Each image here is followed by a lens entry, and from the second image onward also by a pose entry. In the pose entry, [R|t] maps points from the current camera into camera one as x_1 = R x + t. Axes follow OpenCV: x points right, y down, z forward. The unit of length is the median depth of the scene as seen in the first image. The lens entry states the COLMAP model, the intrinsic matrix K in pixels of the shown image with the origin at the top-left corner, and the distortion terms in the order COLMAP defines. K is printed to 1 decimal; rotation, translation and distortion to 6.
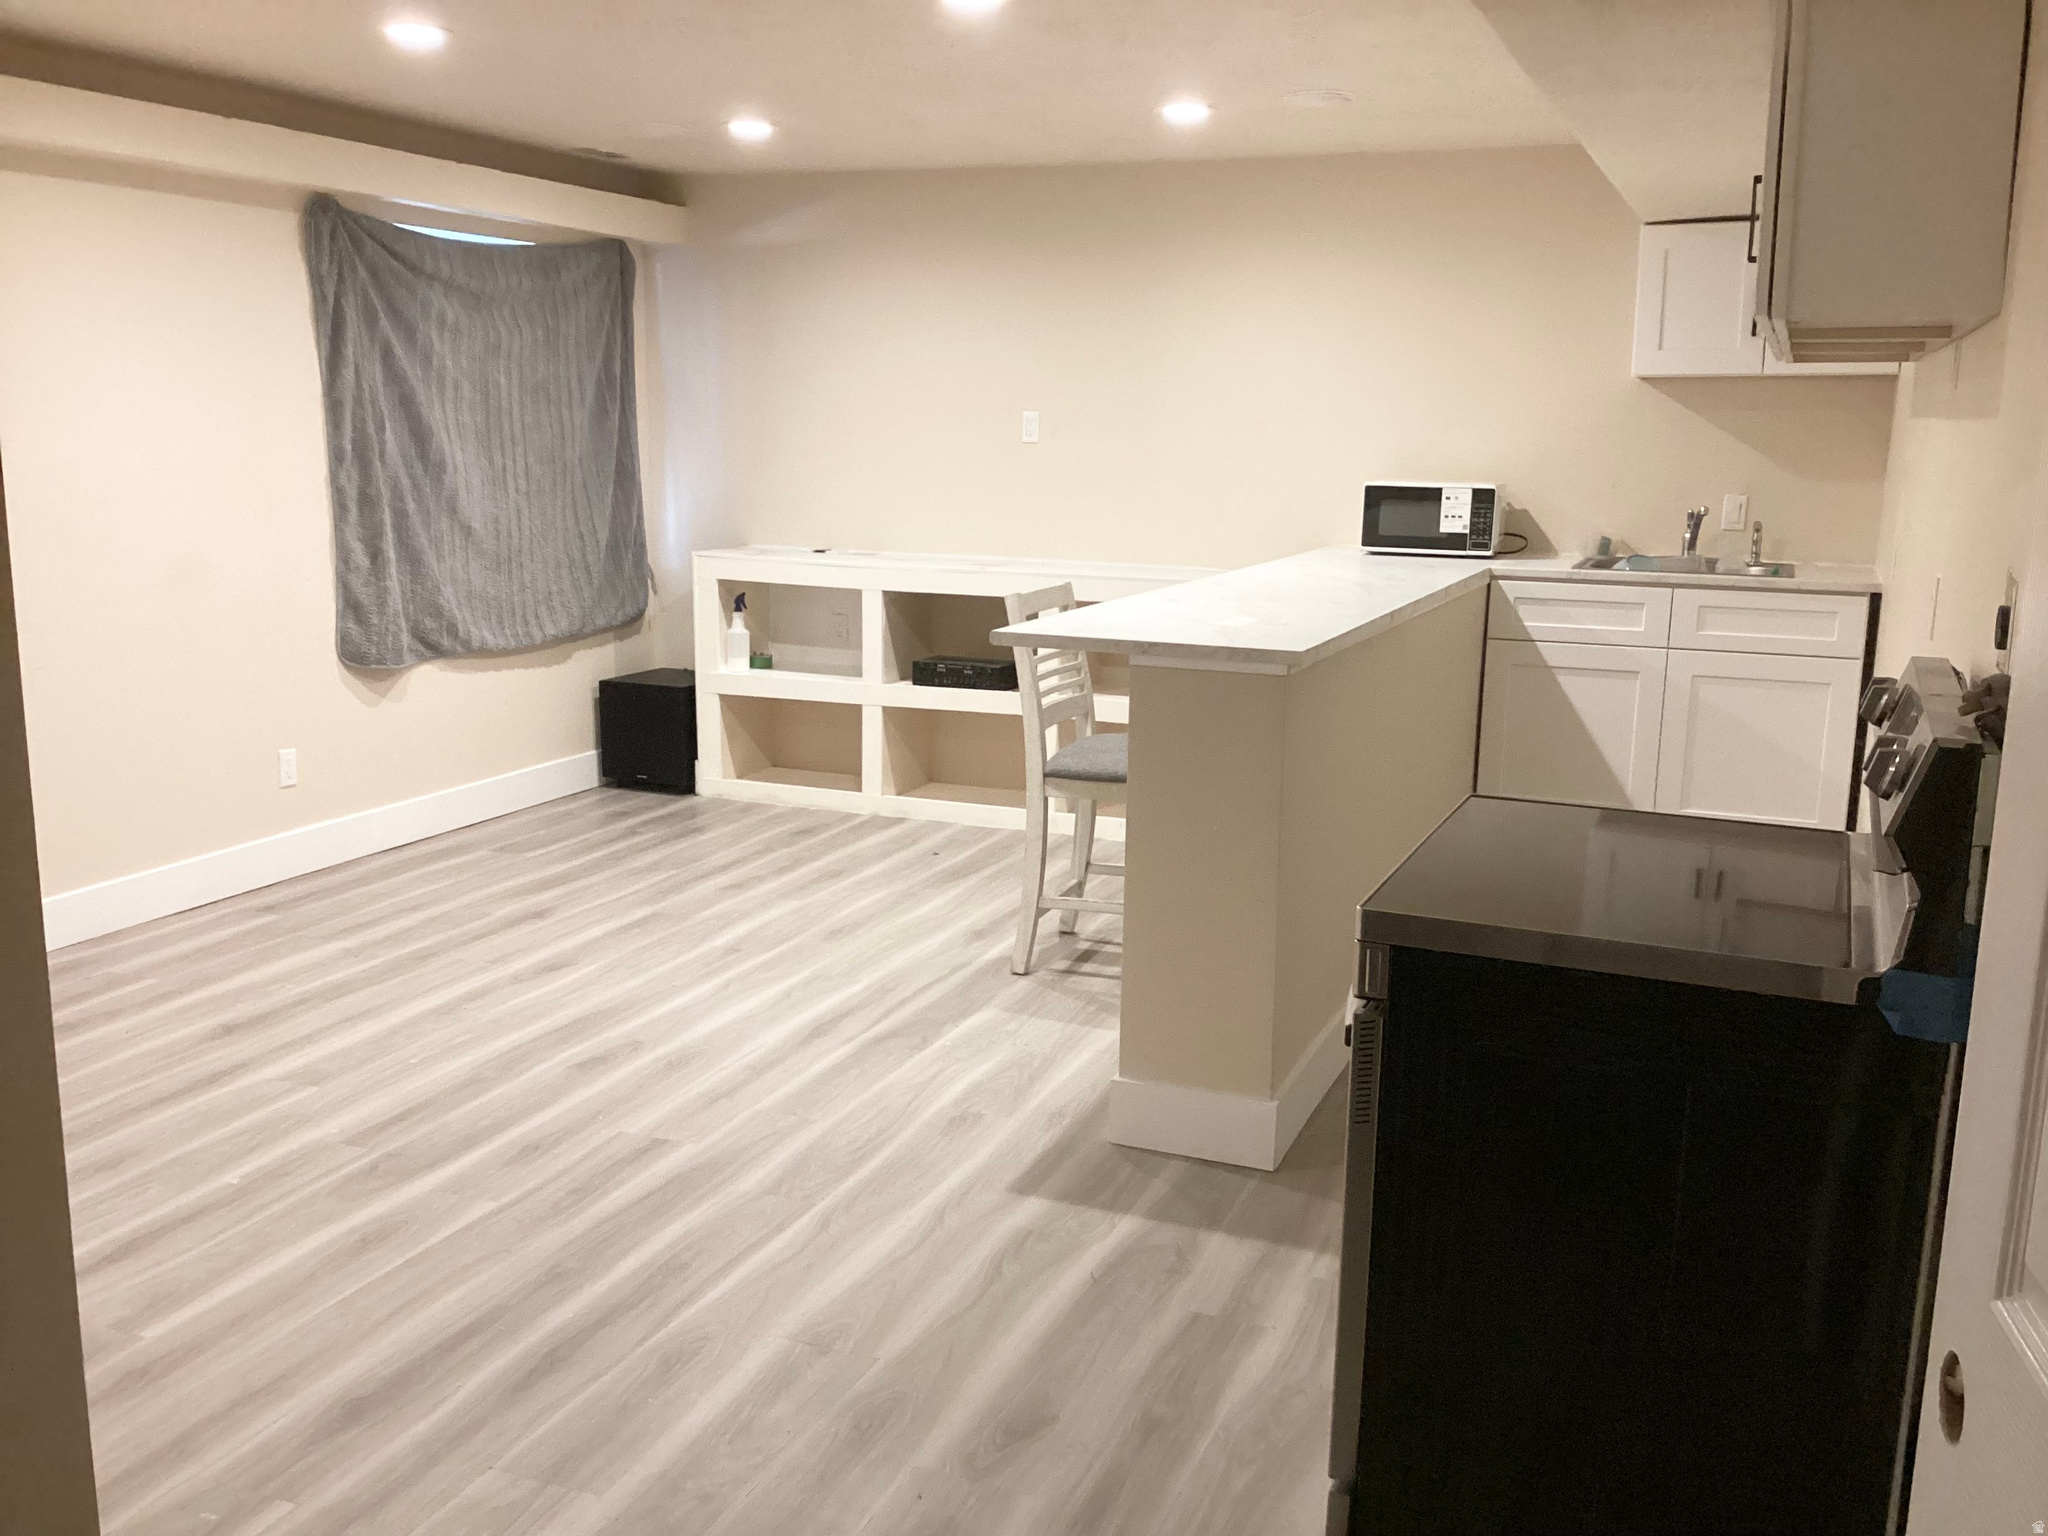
lens RADIAL K [[1876.0, 0, 1024.0], [0, 1876.0, 768.0], [0, 0, 1]] dist [0.160497, -0.339148]
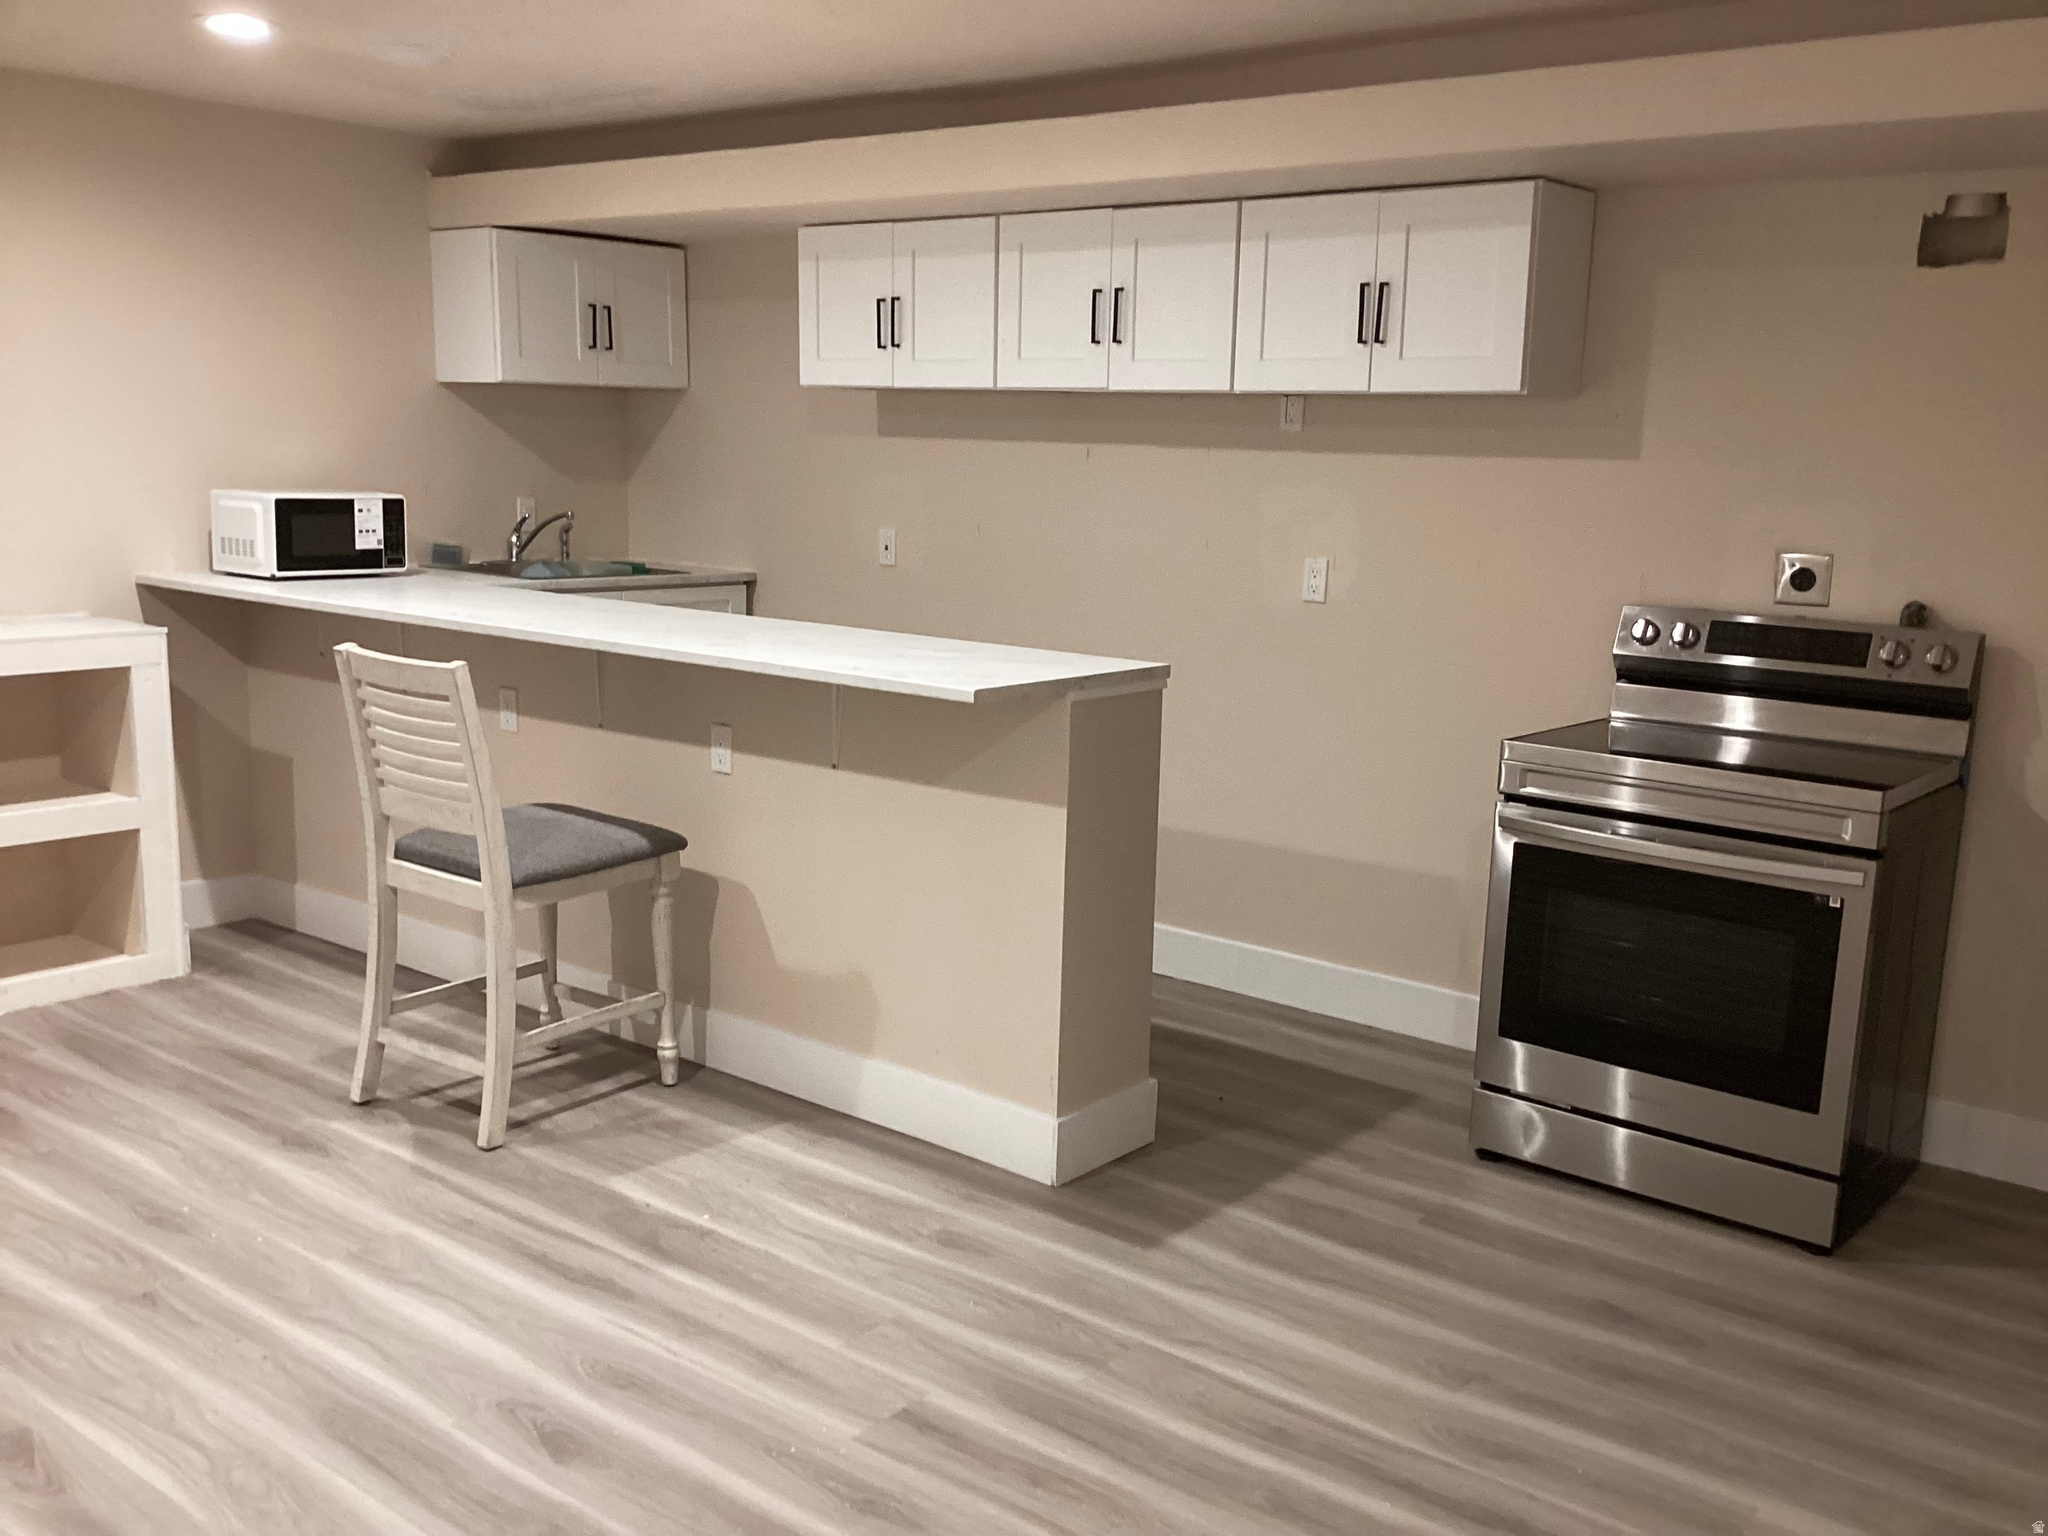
lens RADIAL K [[1903.2, 0, 1024.0], [0, 1903.2, 768.0], [0, 0, 1]] dist [0.067816, -0.006005]
pose [[0.263830, -0.172674, 0.948988, -0.680591], [0.149447, 0.979283, 0.136639, -0.121709], [-0.952922, 0.105774, 0.284170, 0.557324]]
